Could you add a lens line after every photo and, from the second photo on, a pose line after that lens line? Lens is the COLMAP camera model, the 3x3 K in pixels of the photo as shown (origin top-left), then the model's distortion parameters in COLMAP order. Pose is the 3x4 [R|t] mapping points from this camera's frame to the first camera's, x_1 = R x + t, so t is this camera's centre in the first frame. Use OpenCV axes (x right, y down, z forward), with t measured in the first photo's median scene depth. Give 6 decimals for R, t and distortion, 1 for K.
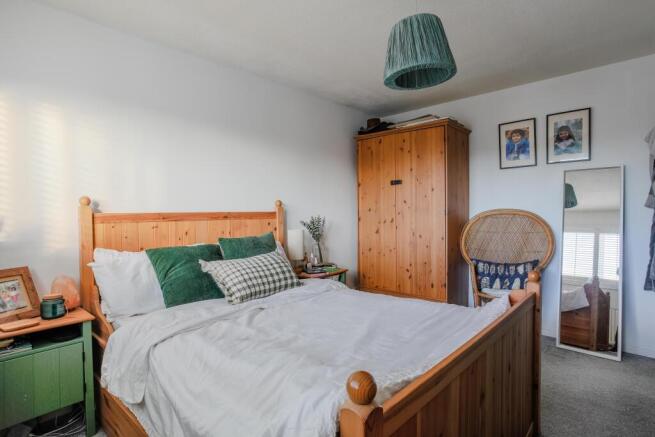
lens RADIAL K [[337.8, 0, 327.5], [0, 337.8, 218.5], [0, 0, 1]] dist [-0.000162, -0.000015]
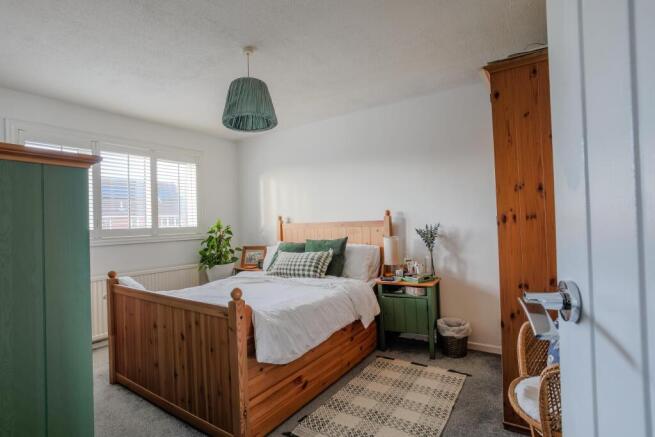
lens RADIAL K [[328.6, 0, 327.5], [0, 328.6, 218.5], [0, 0, 1]] dist [-0.000275, 0.000026]
pose [[0.142381, -0.013191, -0.989724, 1.207053], [0.021315, 0.999720, -0.010258, -0.023665], [0.989582, -0.019636, 0.142622, 0.851749]]
